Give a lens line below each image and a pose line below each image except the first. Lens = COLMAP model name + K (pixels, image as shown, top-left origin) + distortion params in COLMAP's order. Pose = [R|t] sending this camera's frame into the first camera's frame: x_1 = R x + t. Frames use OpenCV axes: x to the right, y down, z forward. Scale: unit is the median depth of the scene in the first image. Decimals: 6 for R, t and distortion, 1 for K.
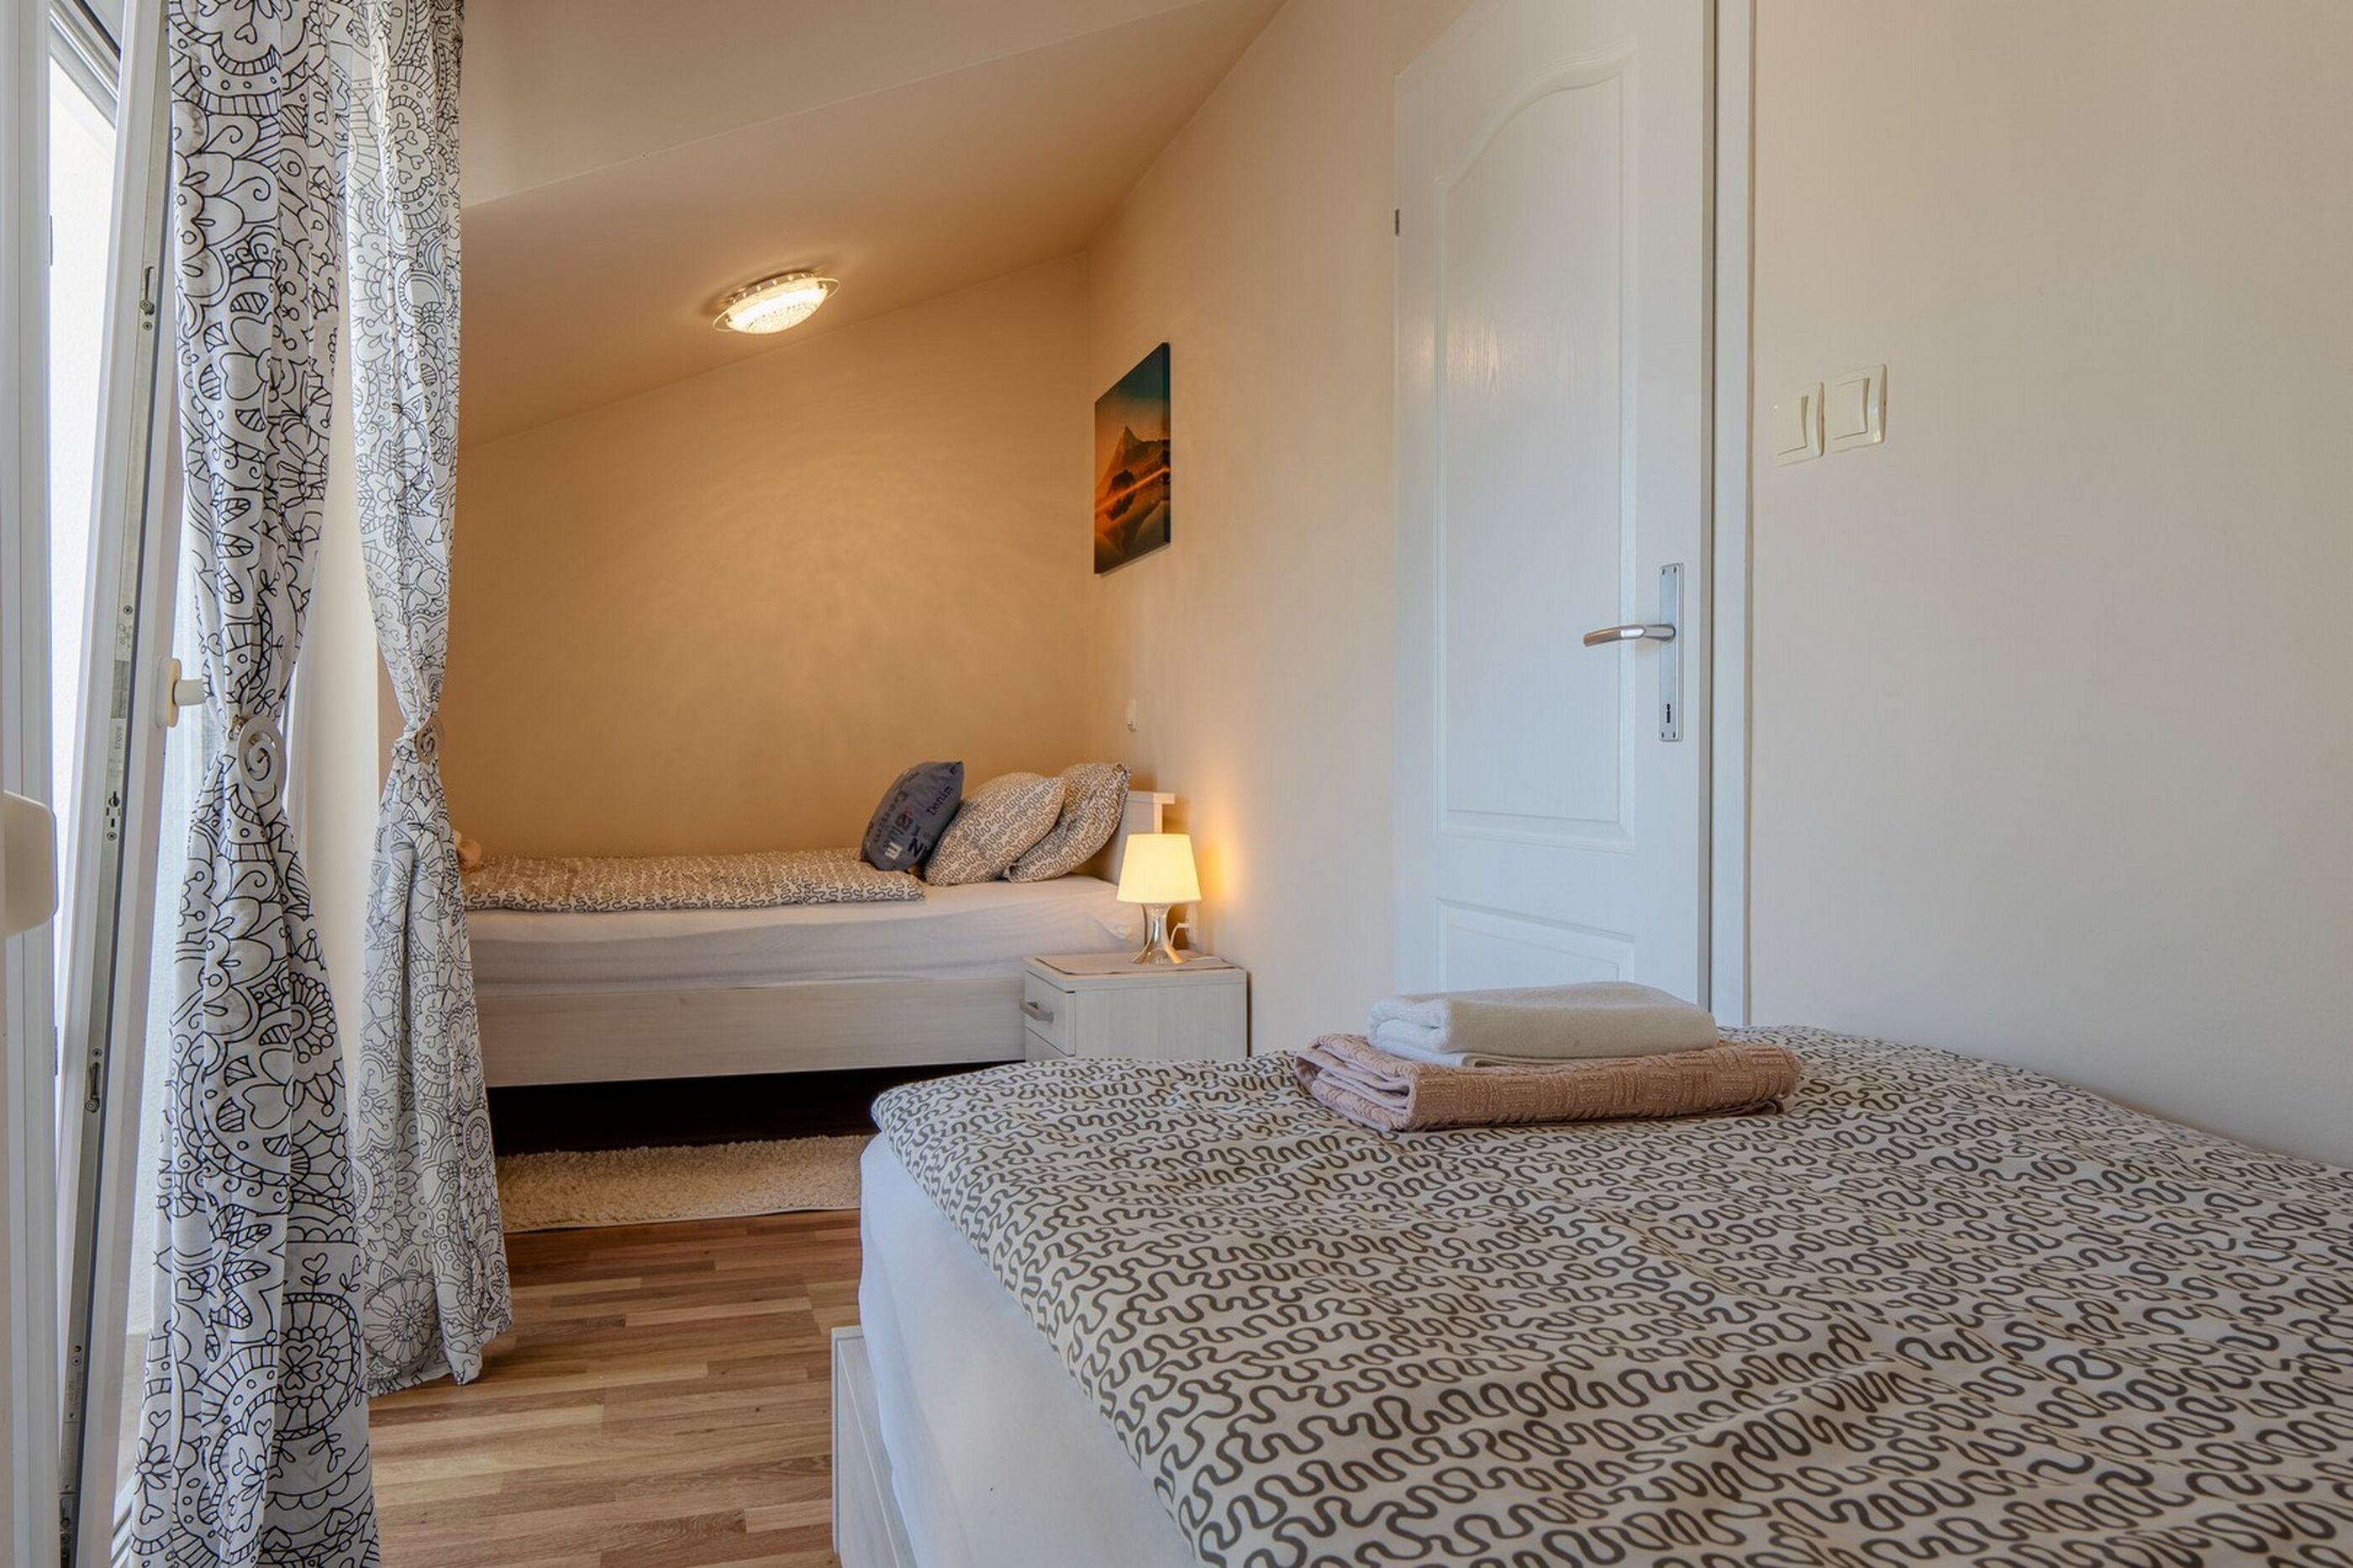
lens RADIAL K [[1681.9, 0, 1156.5], [0, 1681.9, 768.8], [0, 0, 1]] dist [-0.003775, 0.000592]
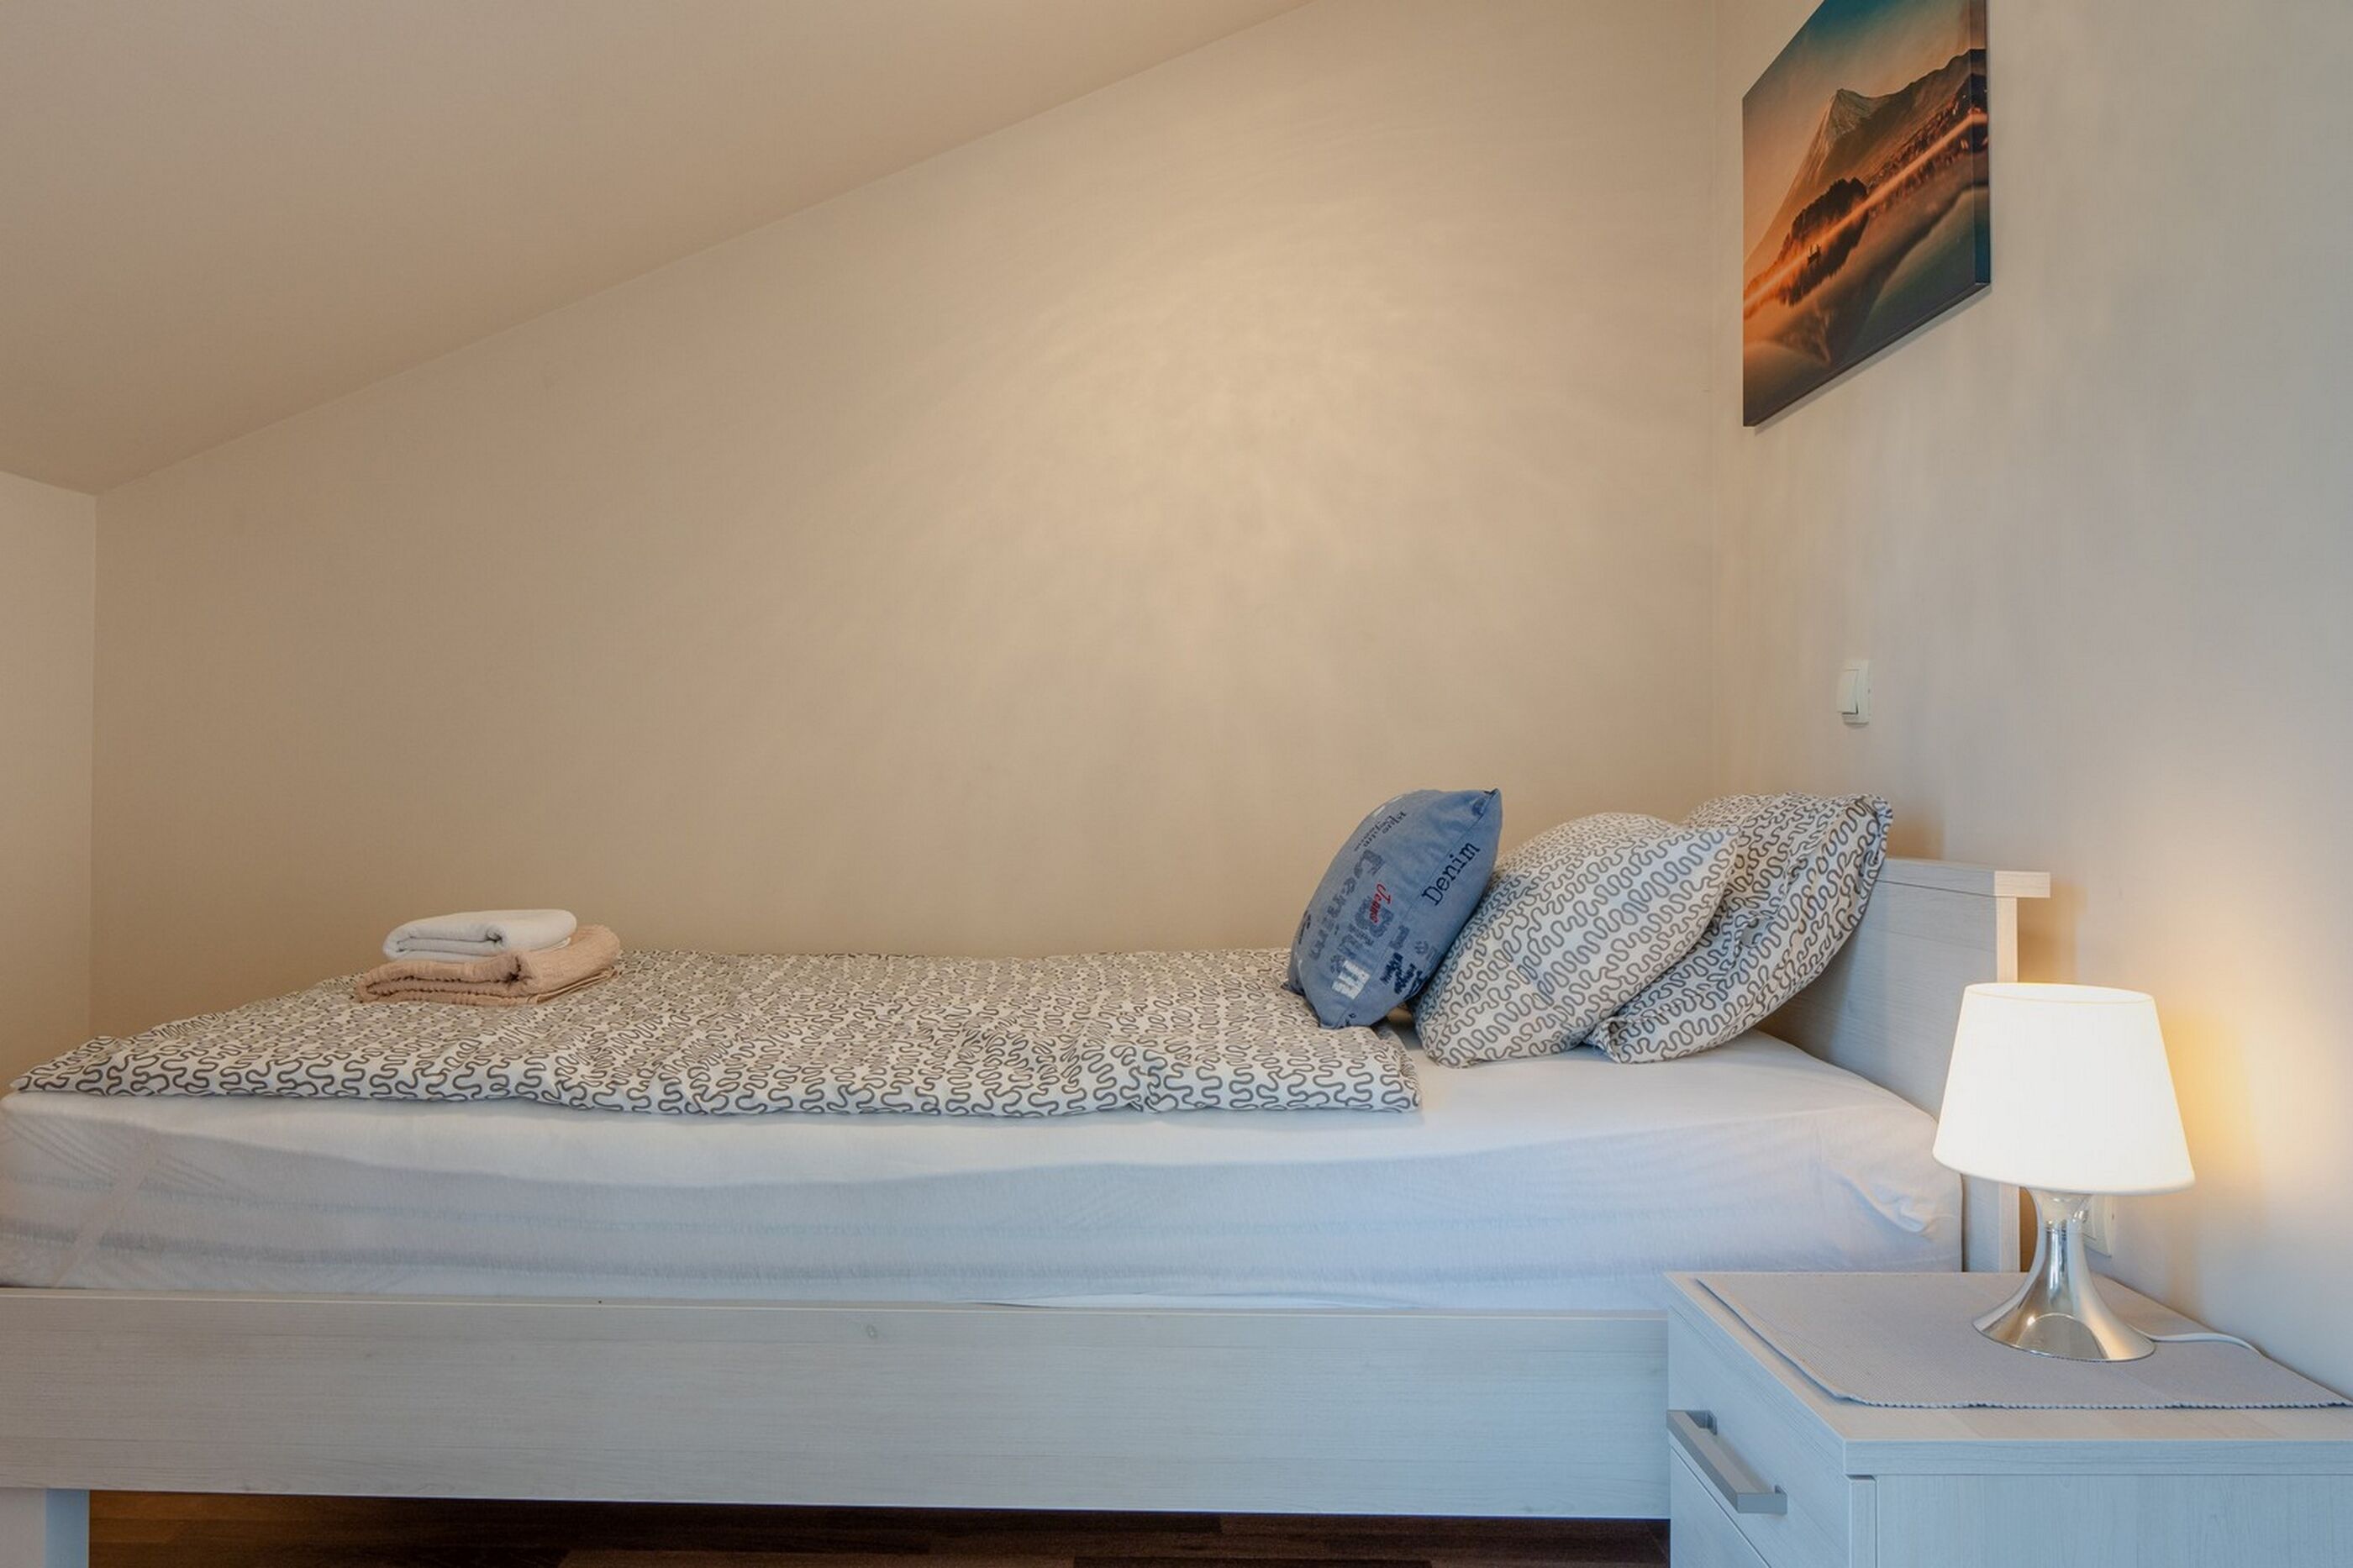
lens RADIAL K [[1681.9, 0, 1156.5], [0, 1681.9, 768.8], [0, 0, 1]] dist [-0.003775, 0.000592]
pose [[0.960873, -0.000291, -0.276989, -0.078517], [-0.004279, 0.999865, -0.015894, -0.002385], [0.276956, 0.016457, 0.960742, 0.532786]]
